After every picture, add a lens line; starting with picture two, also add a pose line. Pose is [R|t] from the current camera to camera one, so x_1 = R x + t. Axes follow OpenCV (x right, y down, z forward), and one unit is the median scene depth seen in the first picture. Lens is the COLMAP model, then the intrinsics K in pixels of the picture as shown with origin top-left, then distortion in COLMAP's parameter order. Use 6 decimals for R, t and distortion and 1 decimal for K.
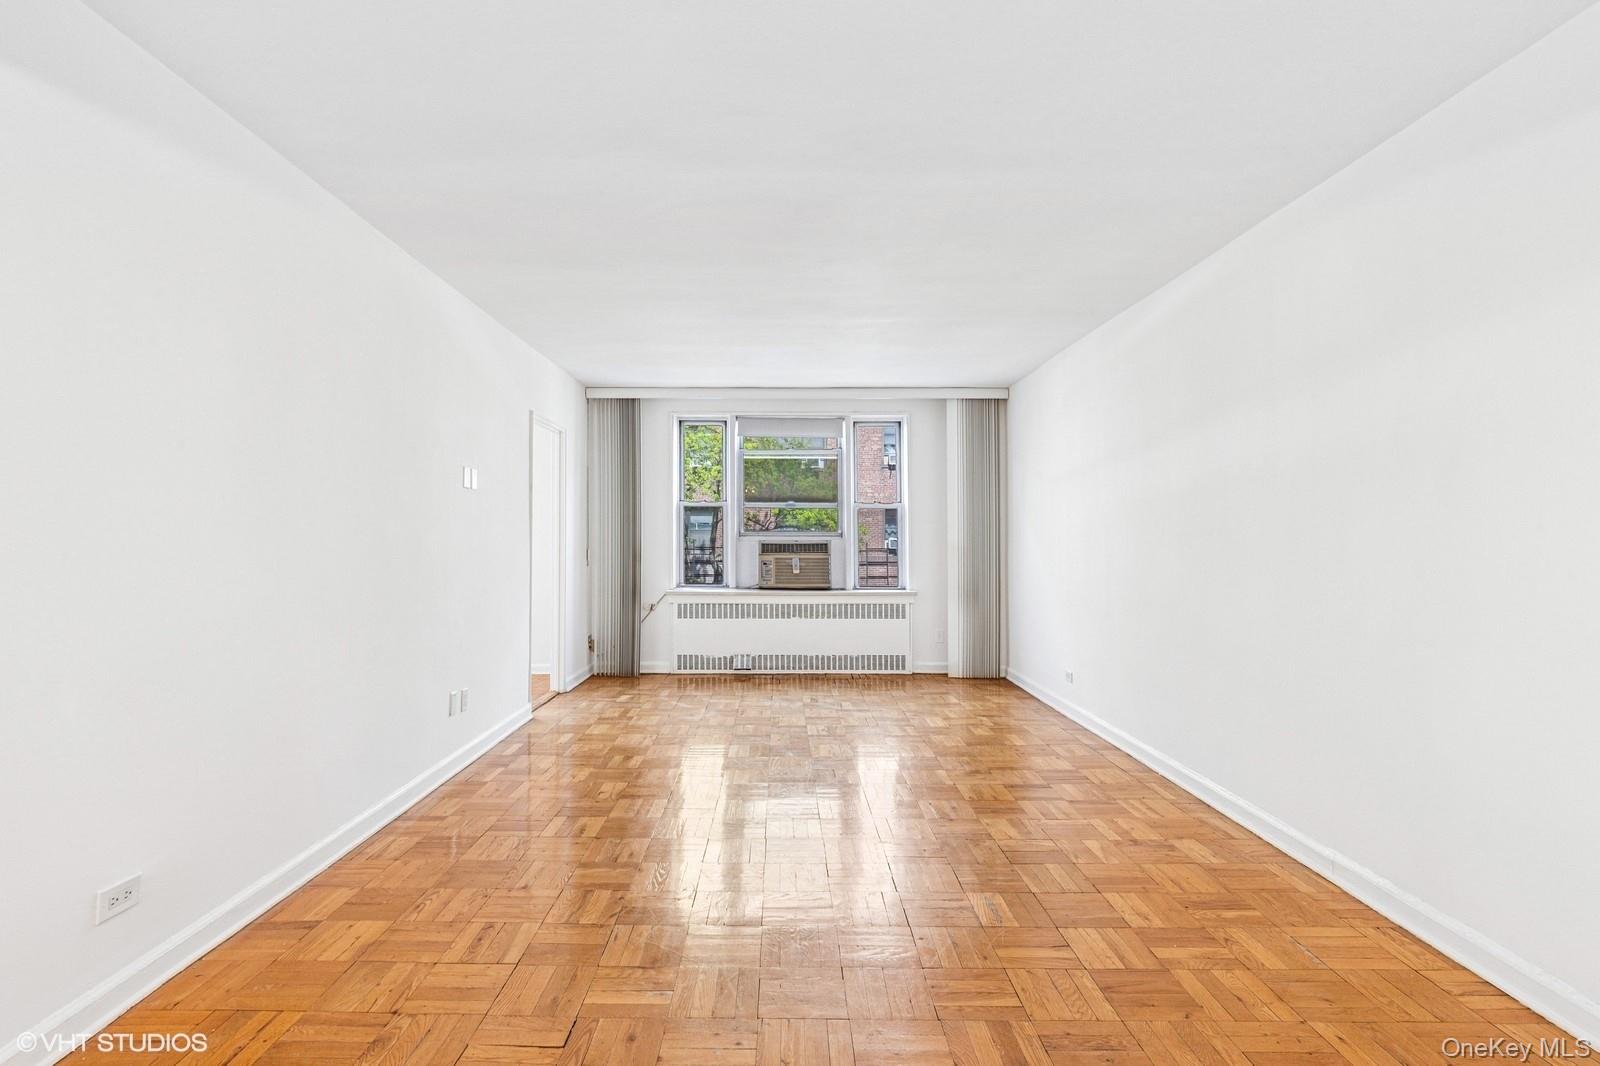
lens RADIAL K [[757.9, 0, 797.3], [0, 757.9, 528.2], [0, 0, 1]] dist [0.003182, -0.000010]
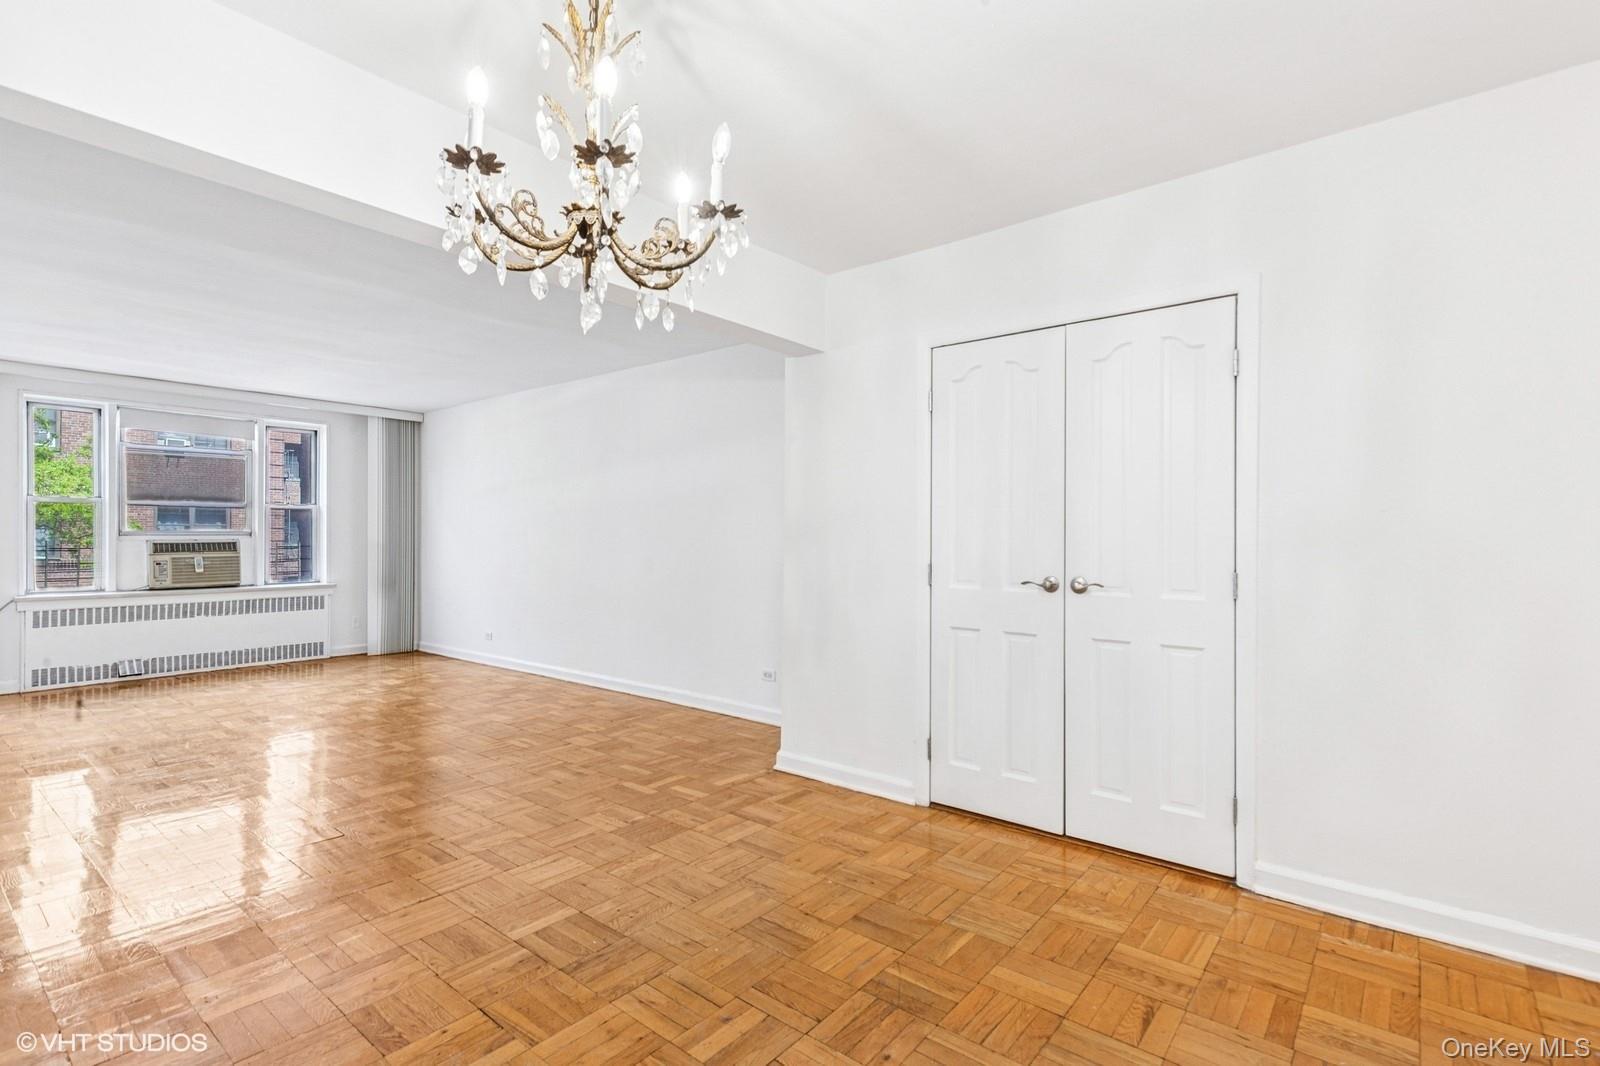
lens RADIAL K [[757.9, 0, 797.3], [0, 757.9, 528.2], [0, 0, 1]] dist [0.003182, -0.000010]
pose [[0.636839, 0.004256, 0.770985, -0.274466], [-0.008469, 0.999963, 0.001475, -0.006514], [-0.770950, -0.007469, 0.636852, -0.246157]]
